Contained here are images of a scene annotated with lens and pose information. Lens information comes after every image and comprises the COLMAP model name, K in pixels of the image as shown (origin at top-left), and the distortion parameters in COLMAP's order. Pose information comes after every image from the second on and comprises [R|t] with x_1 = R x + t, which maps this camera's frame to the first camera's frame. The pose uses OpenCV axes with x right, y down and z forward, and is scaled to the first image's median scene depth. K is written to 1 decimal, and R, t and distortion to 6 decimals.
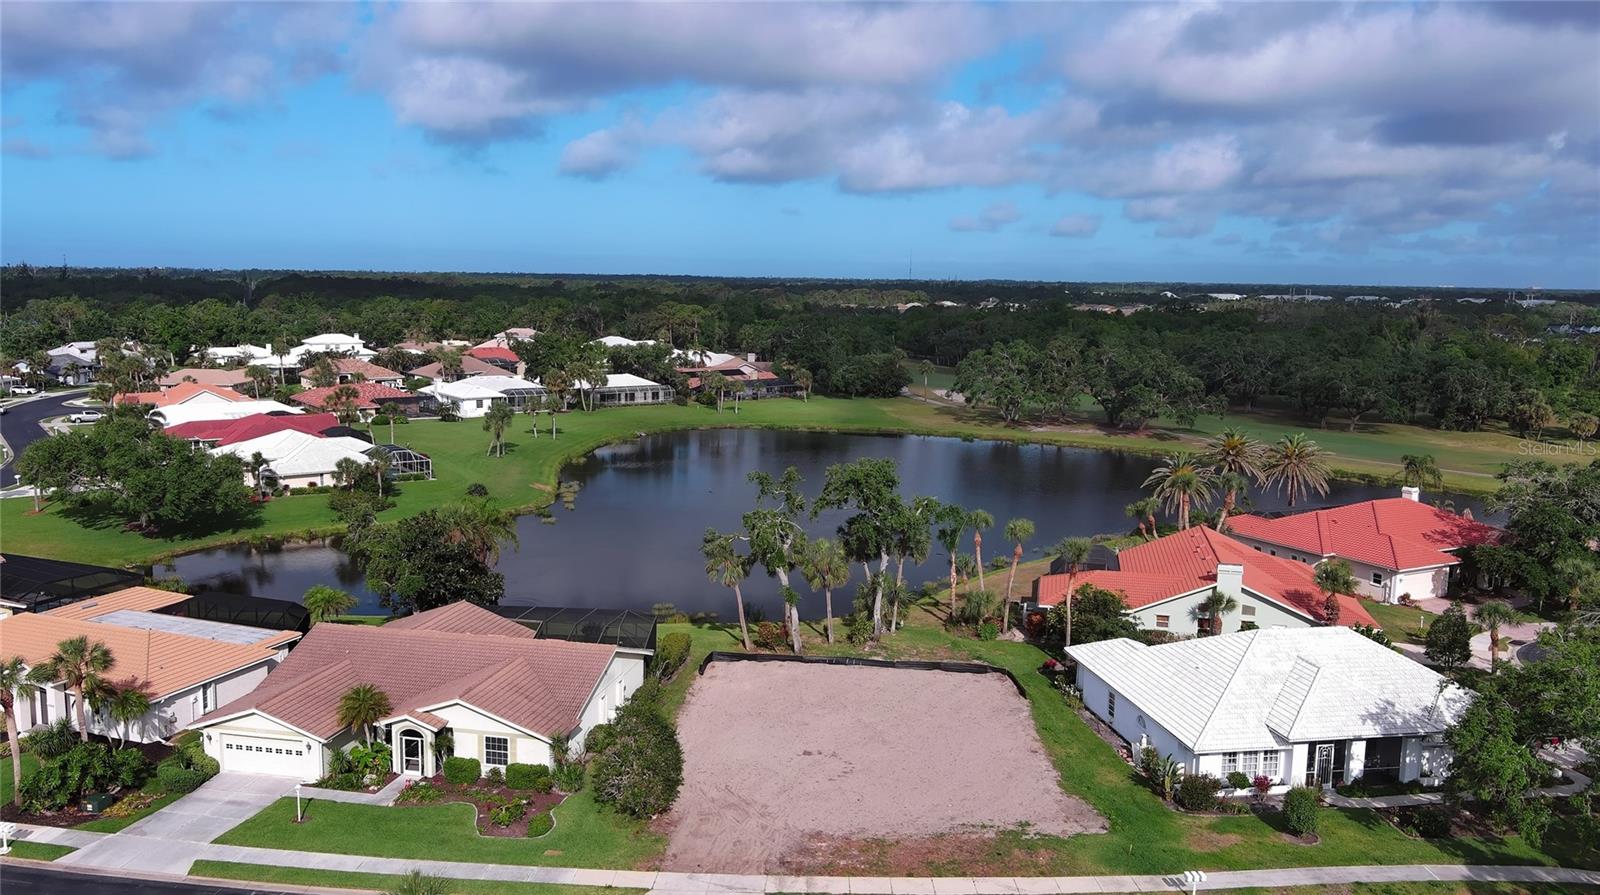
lens RADIAL K [[1258.4, 0, 800.0], [0, 1258.4, 447.5], [0, 0, 1]] dist [0.006020, -0.012722]
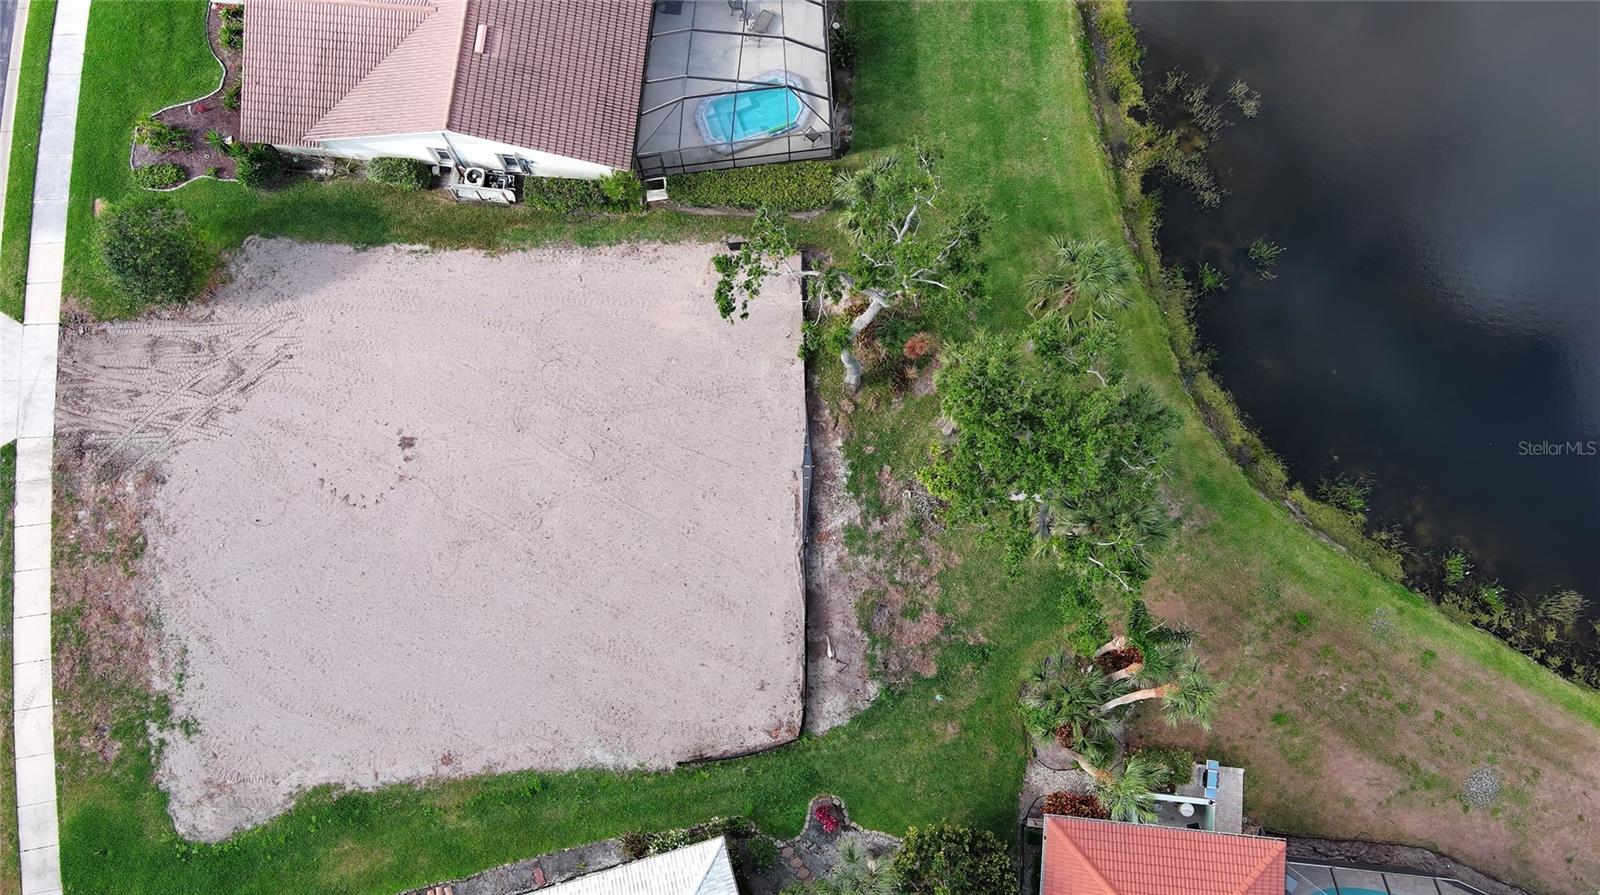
lens RADIAL K [[1255.1, 0, 798.9], [0, 1255.1, 439.8], [0, 0, 1]] dist [0.008300, -0.014073]
pose [[0.107373, 0.968542, -0.224492, 0.170302], [-0.130228, 0.237553, 0.962605, -0.434936], [0.985653, -0.074123, 0.151638, 0.979057]]
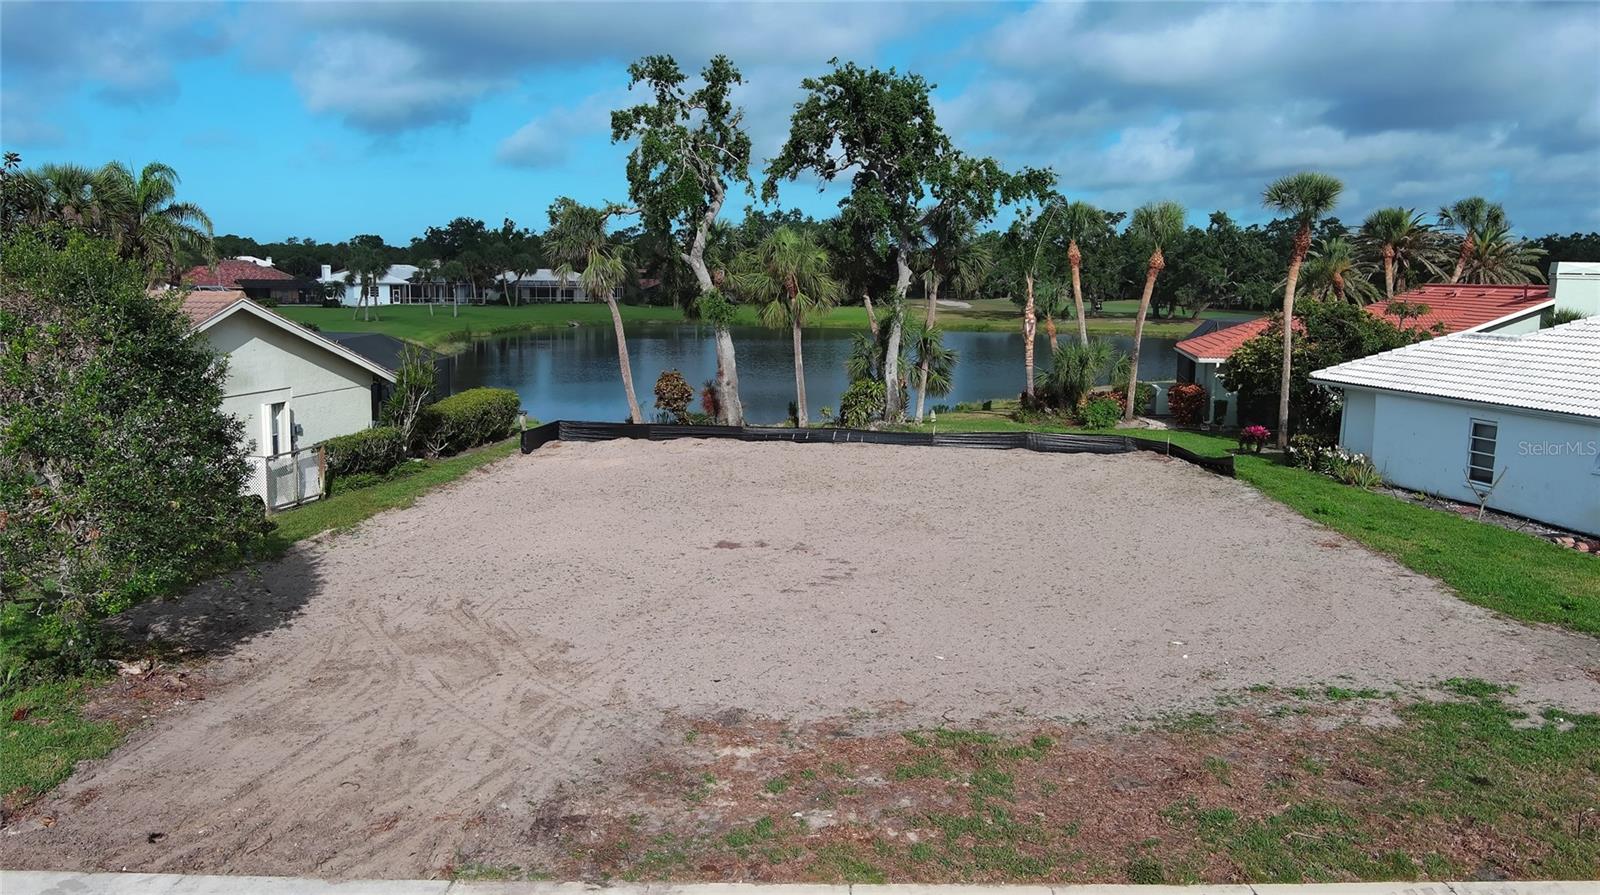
lens RADIAL K [[1258.4, 0, 800.0], [0, 1258.4, 447.5], [0, 0, 1]] dist [0.006020, -0.012722]
pose [[0.999922, -0.004321, 0.011679, 0.019987], [0.004325, 0.999991, -0.000312, 0.188487], [-0.011677, 0.000362, 0.999932, 0.555187]]
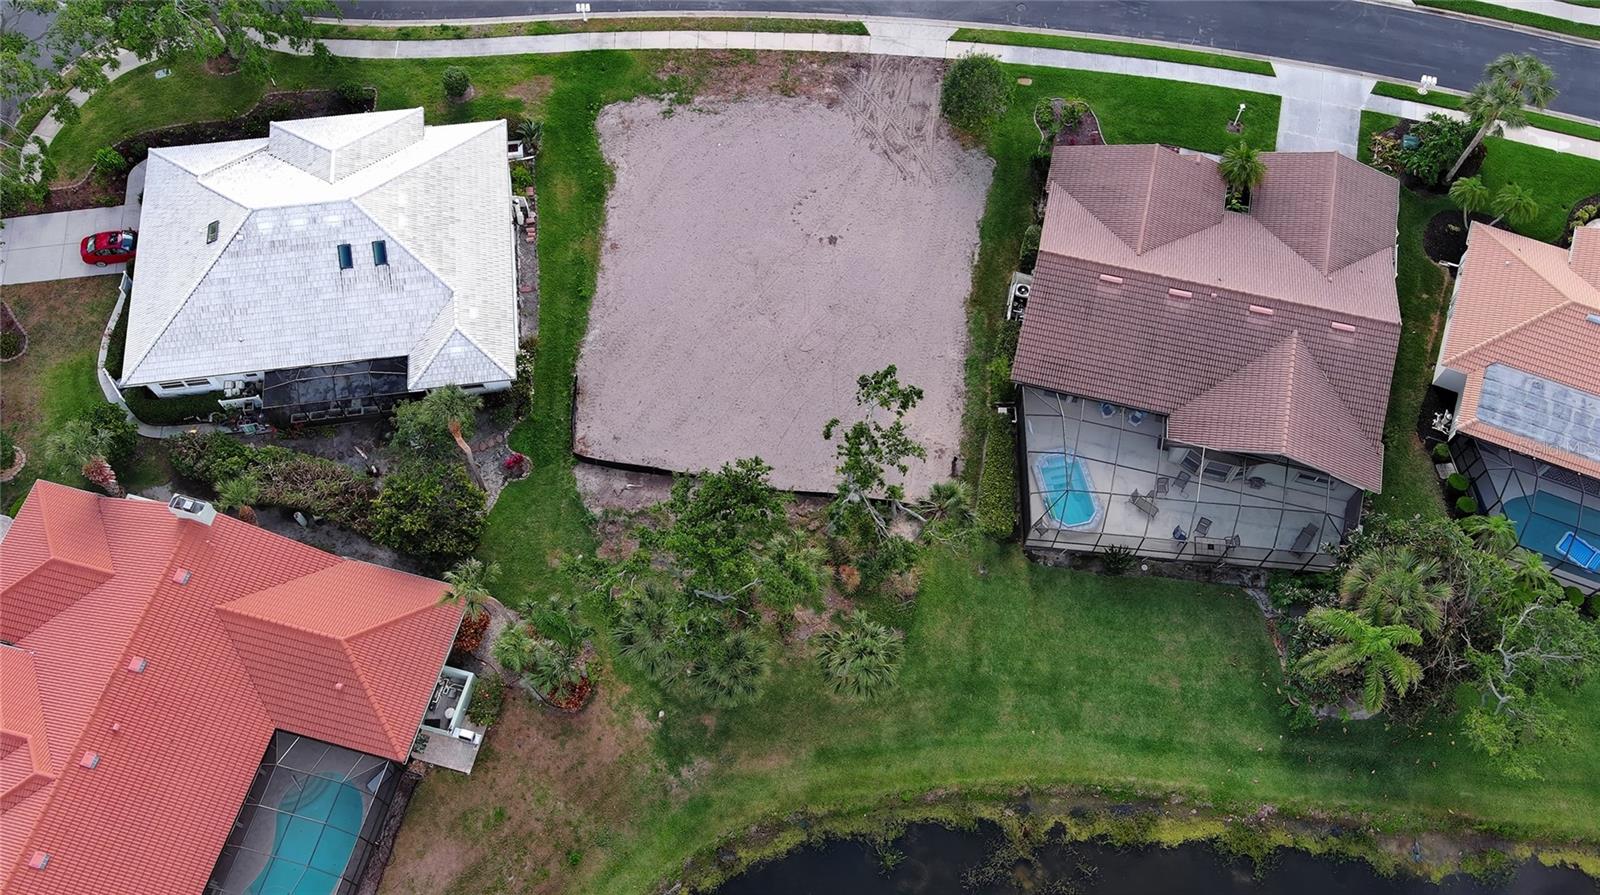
lens RADIAL K [[1359.2, 0, 798.0], [0, 1359.2, 411.1], [0, 0, 1]] dist [0.014319, -0.001619]
pose [[-0.998773, -0.049525, 0.000814, 0.023483], [-0.015985, 0.337827, 0.941073, -0.686133], [-0.046881, 0.939904, -0.338204, 1.336408]]
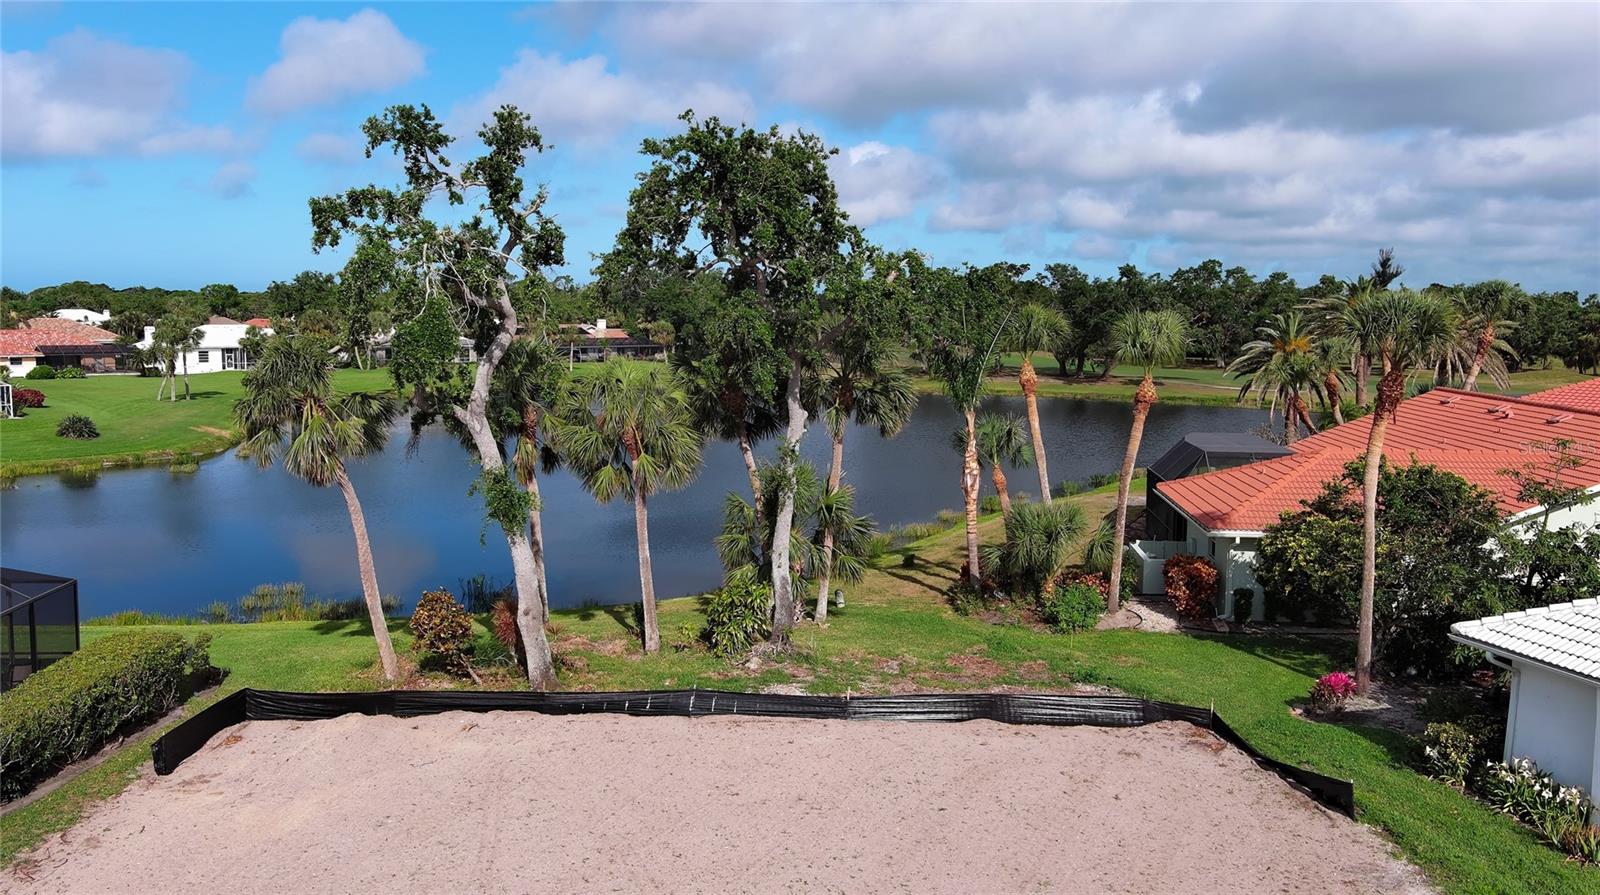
lens RADIAL K [[1255.1, 0, 798.9], [0, 1255.1, 439.8], [0, 0, 1]] dist [0.008300, -0.014073]
pose [[0.995357, -0.019585, 0.094238, 0.038776], [0.022833, 0.999178, -0.033506, 0.125676], [-0.093504, 0.035502, 0.994986, 0.745003]]
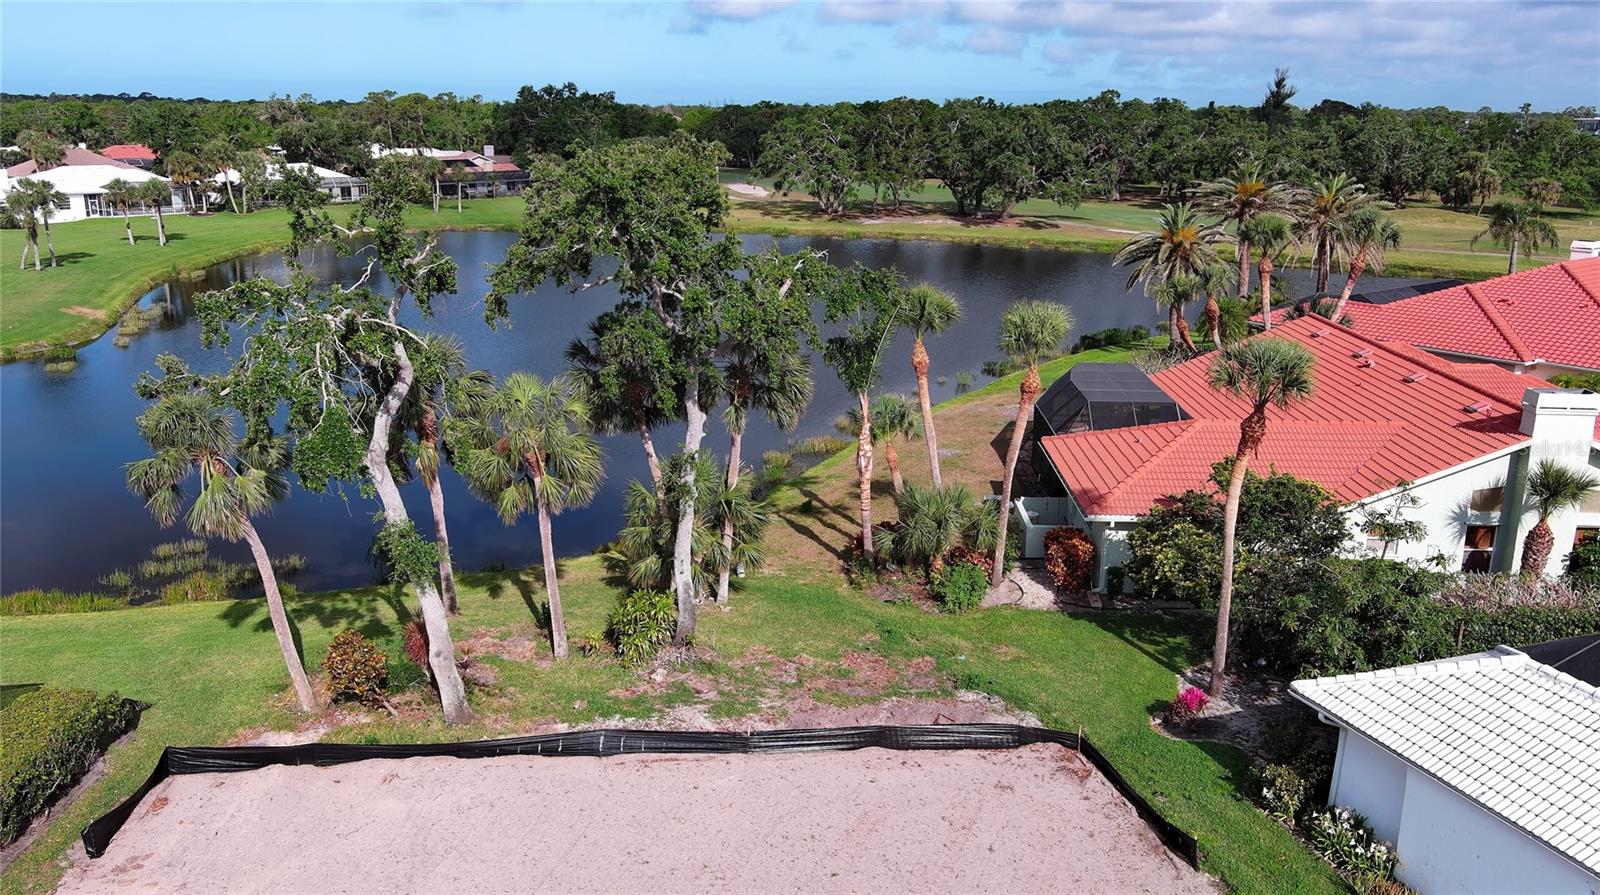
lens RADIAL K [[1255.1, 0, 798.9], [0, 1255.1, 439.8], [0, 0, 1]] dist [0.008300, -0.014073]
pose [[0.984521, -0.053987, 0.166746, 0.040804], [0.033201, 0.991599, 0.125016, 0.056766], [-0.172094, -0.117545, 0.978042, 0.735373]]
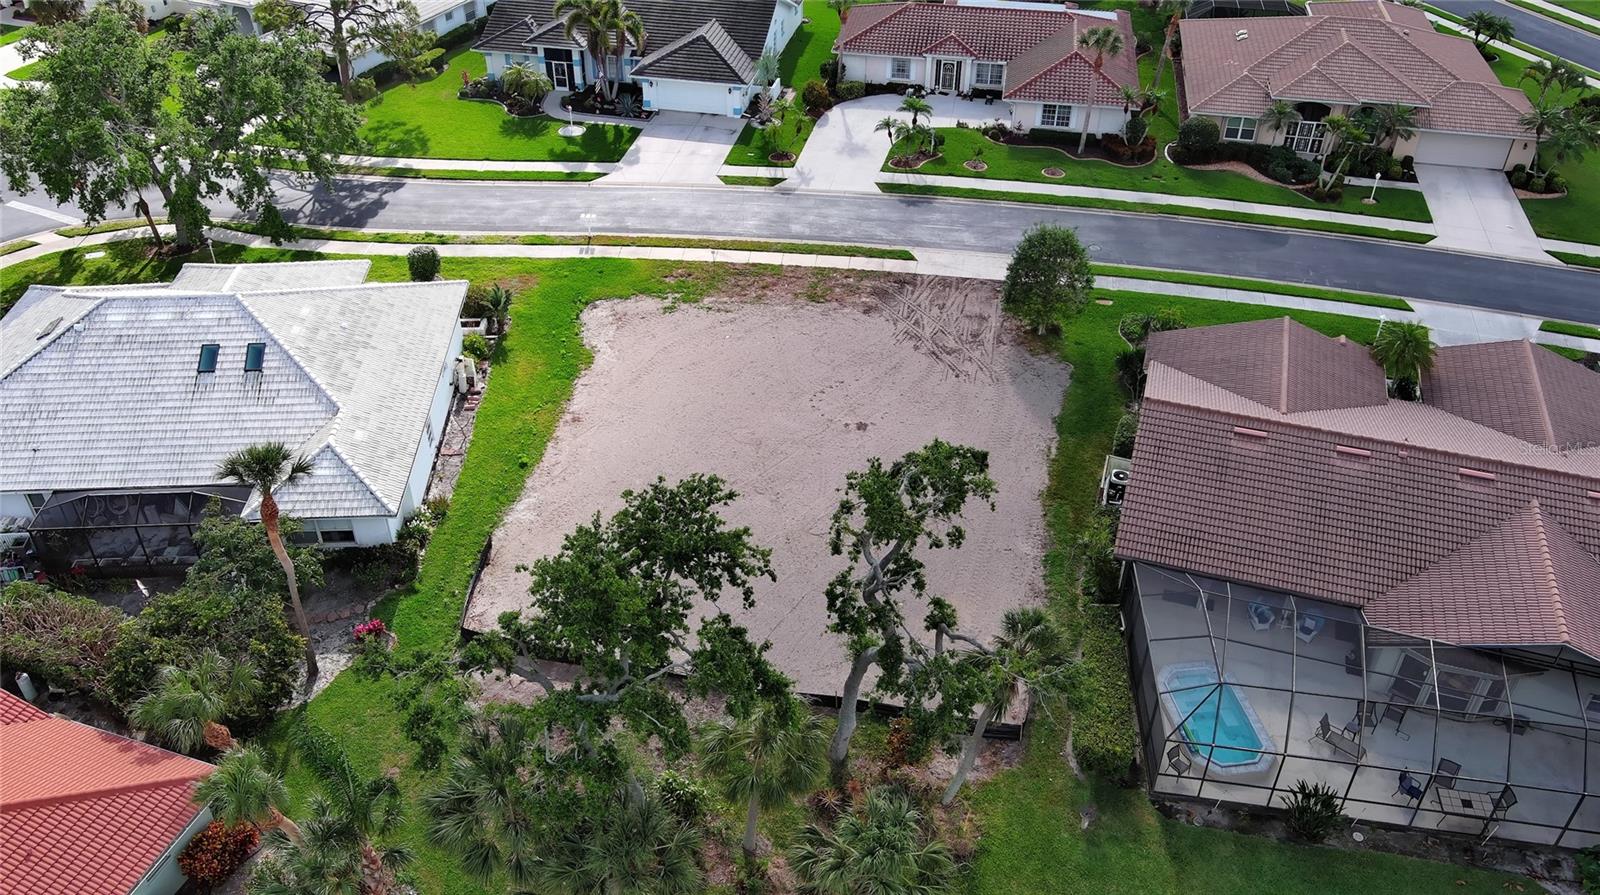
lens RADIAL K [[1255.1, 0, 798.9], [0, 1255.1, 439.8], [0, 0, 1]] dist [0.008300, -0.014073]
pose [[-0.993373, -0.088553, 0.073273, -0.011942], [-0.012629, 0.717741, 0.696196, -0.270224], [-0.114242, 0.690657, -0.714103, 1.389330]]
